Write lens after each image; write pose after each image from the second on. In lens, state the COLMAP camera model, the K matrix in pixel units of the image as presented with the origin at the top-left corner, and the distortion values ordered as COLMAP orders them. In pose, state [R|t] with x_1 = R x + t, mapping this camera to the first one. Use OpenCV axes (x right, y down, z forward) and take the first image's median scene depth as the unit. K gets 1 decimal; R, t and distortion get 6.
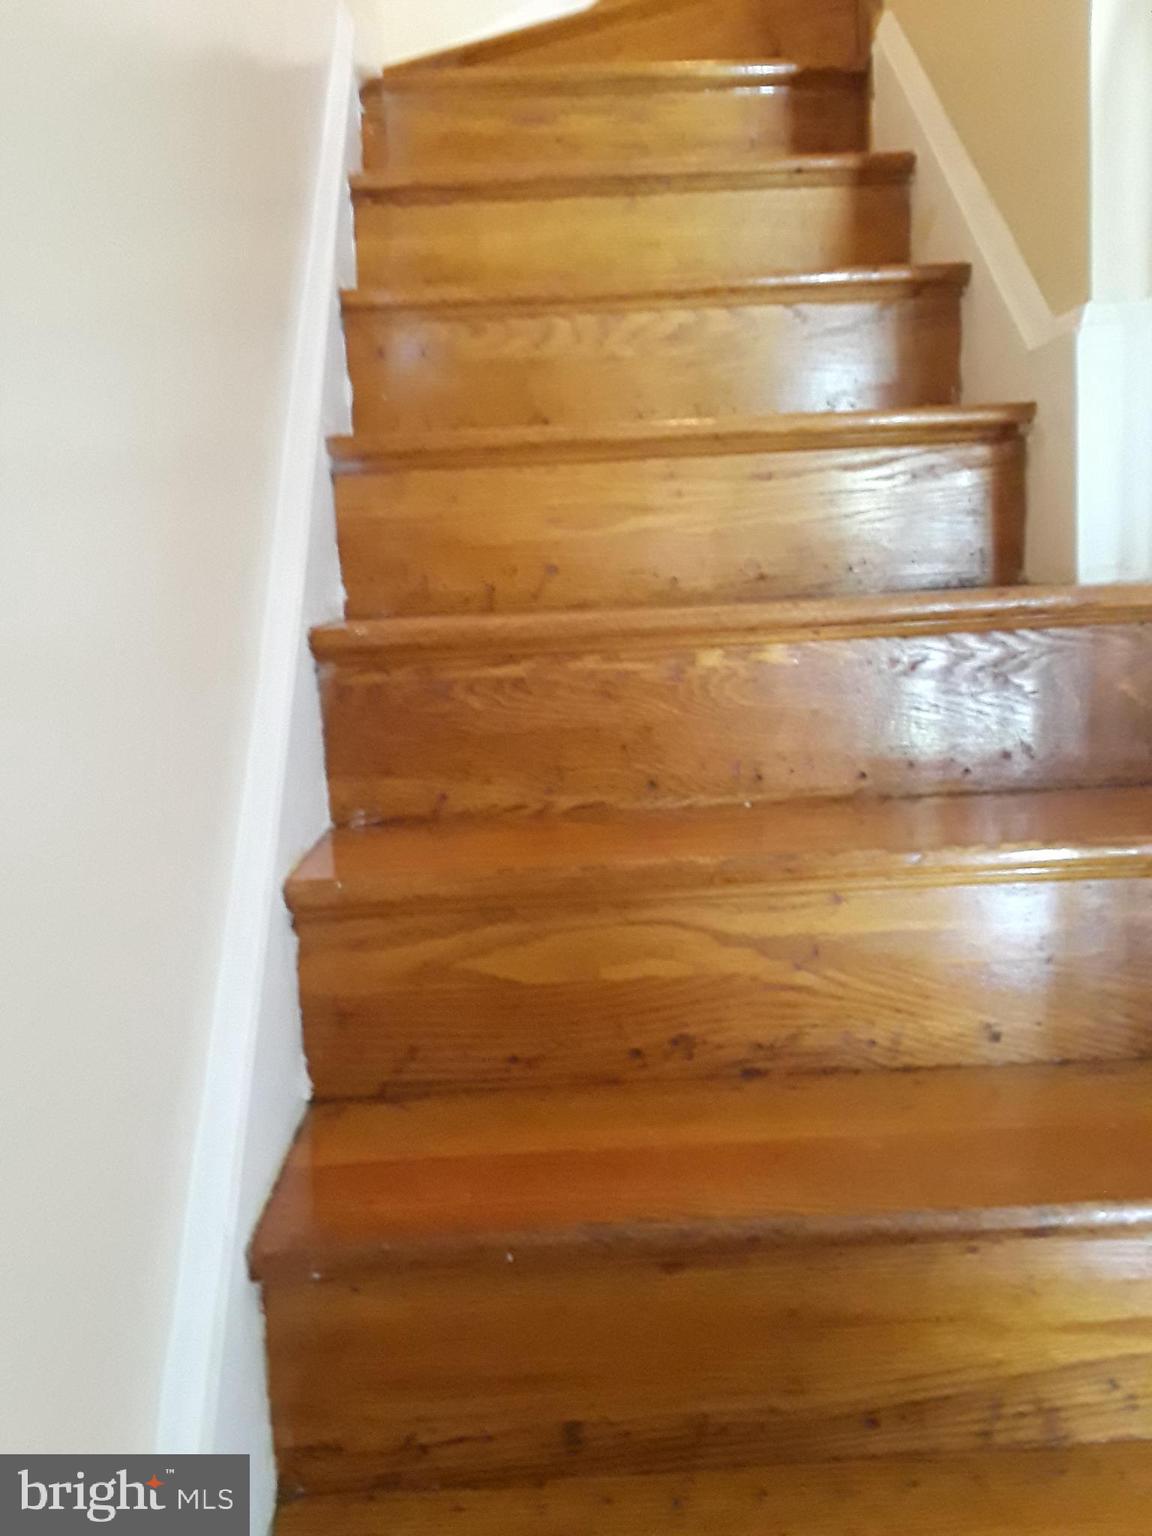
lens RADIAL K [[1239.5, 0, 575.2], [0, 1239.5, 775.1], [0, 0, 1]] dist [0.100455, -0.157096]
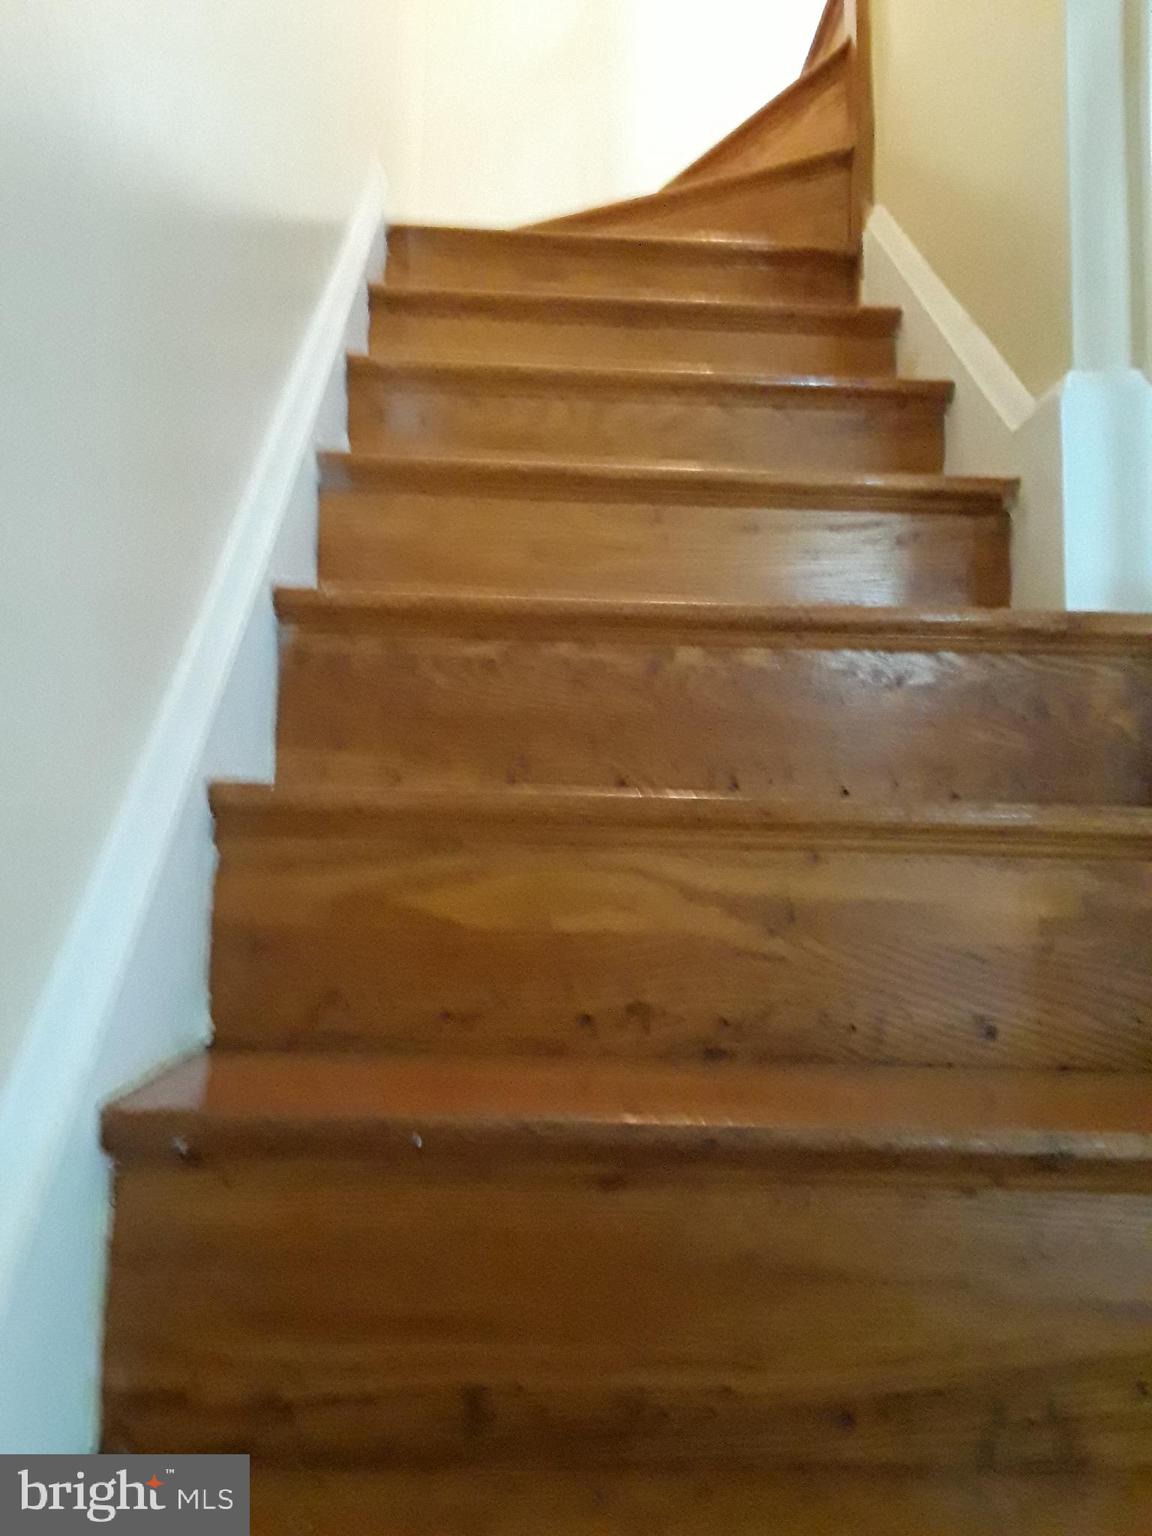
lens RADIAL K [[1239.5, 0, 575.1], [0, 1239.5, 758.0], [0, 0, 1]] dist [0.100455, -0.157096]
pose [[0.997615, 0.068642, 0.007183, 0.022116], [-0.065209, 0.971551, -0.227676, 0.242447], [-0.022607, 0.226664, 0.973711, 0.098375]]
